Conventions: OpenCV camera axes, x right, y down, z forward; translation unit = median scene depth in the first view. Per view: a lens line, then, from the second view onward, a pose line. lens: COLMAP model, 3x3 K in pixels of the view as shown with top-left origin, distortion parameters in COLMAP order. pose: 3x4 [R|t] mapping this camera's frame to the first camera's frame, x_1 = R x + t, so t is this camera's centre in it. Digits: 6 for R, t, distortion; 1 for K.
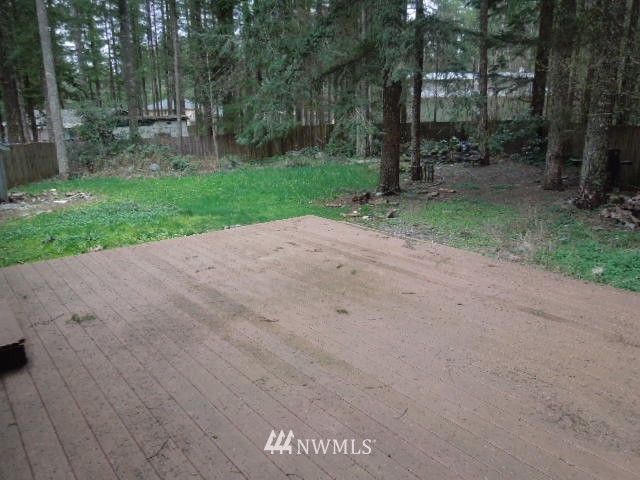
lens RADIAL K [[480.6, 0, 320.3], [0, 480.6, 240.8], [0, 0, 1]] dist [0.008986, 0.002799]
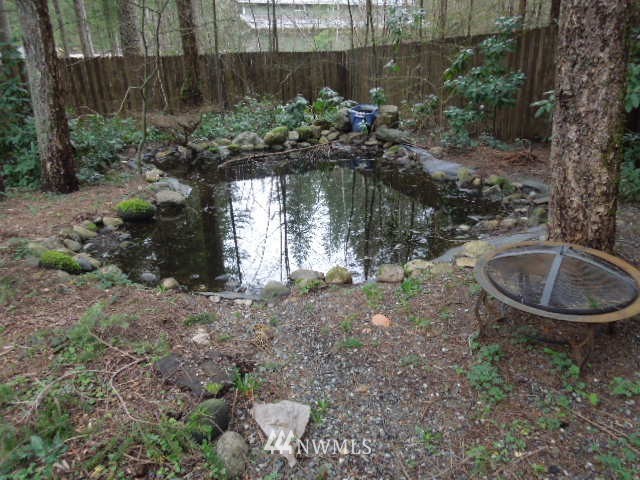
lens RADIAL K [[480.6, 0, 320.8], [0, 480.6, 239.5], [0, 0, 1]] dist [0.008986, 0.002799]
pose [[0.961175, -0.115845, 0.250445, 0.175062], [0.089656, 0.989473, 0.113599, -0.148951], [-0.260968, -0.086734, 0.961443, 0.663028]]
